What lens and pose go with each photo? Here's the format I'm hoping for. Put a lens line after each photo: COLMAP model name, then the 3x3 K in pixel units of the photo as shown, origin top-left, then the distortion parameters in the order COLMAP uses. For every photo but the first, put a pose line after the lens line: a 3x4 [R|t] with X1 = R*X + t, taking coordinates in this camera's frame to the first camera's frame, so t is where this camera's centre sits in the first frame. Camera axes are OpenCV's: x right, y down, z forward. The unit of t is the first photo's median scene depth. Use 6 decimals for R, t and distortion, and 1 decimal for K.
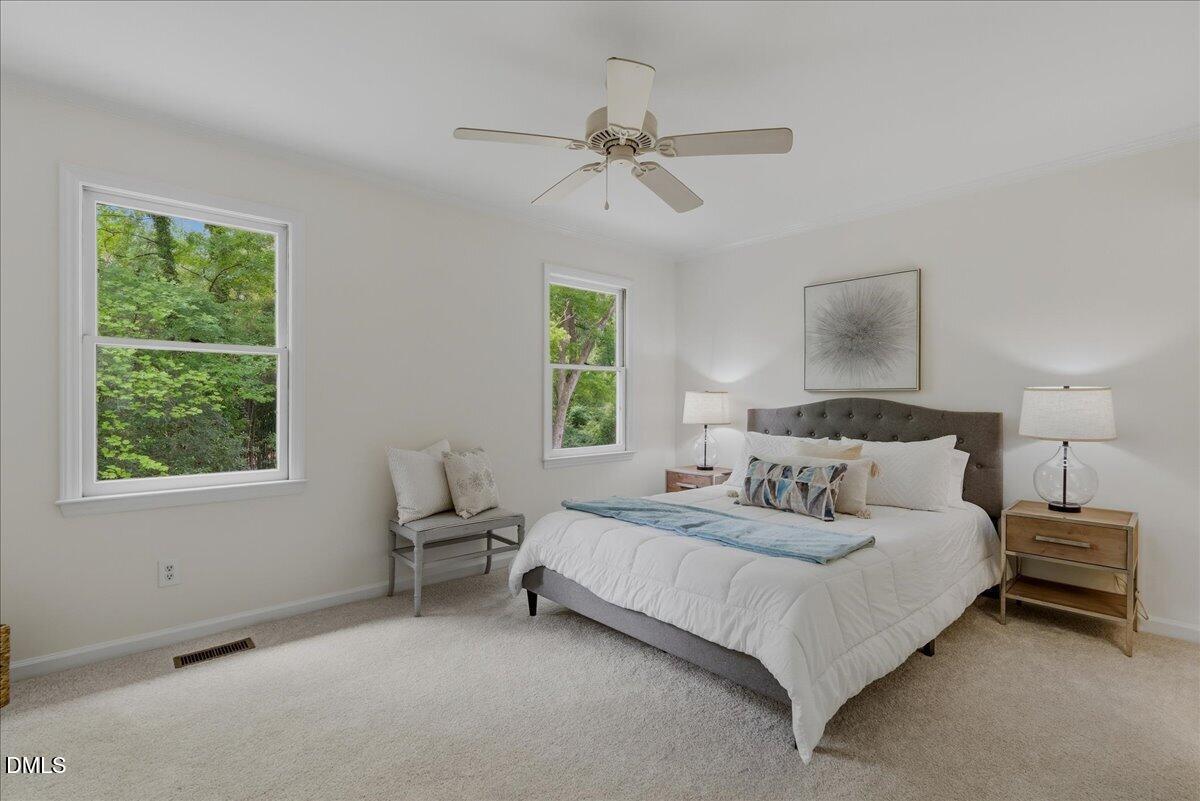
lens RADIAL K [[558.0, 0, 600.0], [0, 558.0, 400.5], [0, 0, 1]] dist [0.000372, 0.001159]
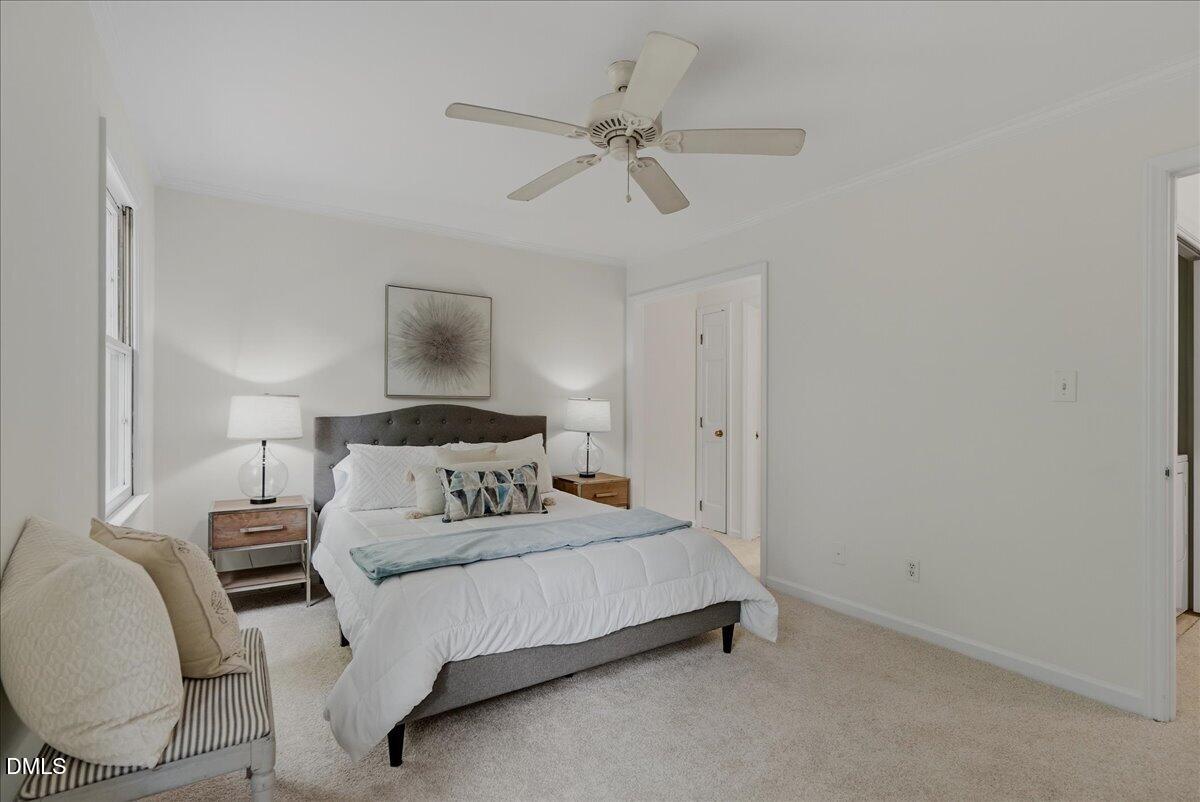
lens RADIAL K [[552.0, 0, 597.8], [0, 552.0, 421.9], [0, 0, 1]] dist [-0.001257, 0.000187]
pose [[0.144619, -0.026988, 0.989119, -0.566555], [-0.005742, 0.999588, 0.028113, -0.003200], [-0.989471, -0.009745, 0.144404, 0.592419]]
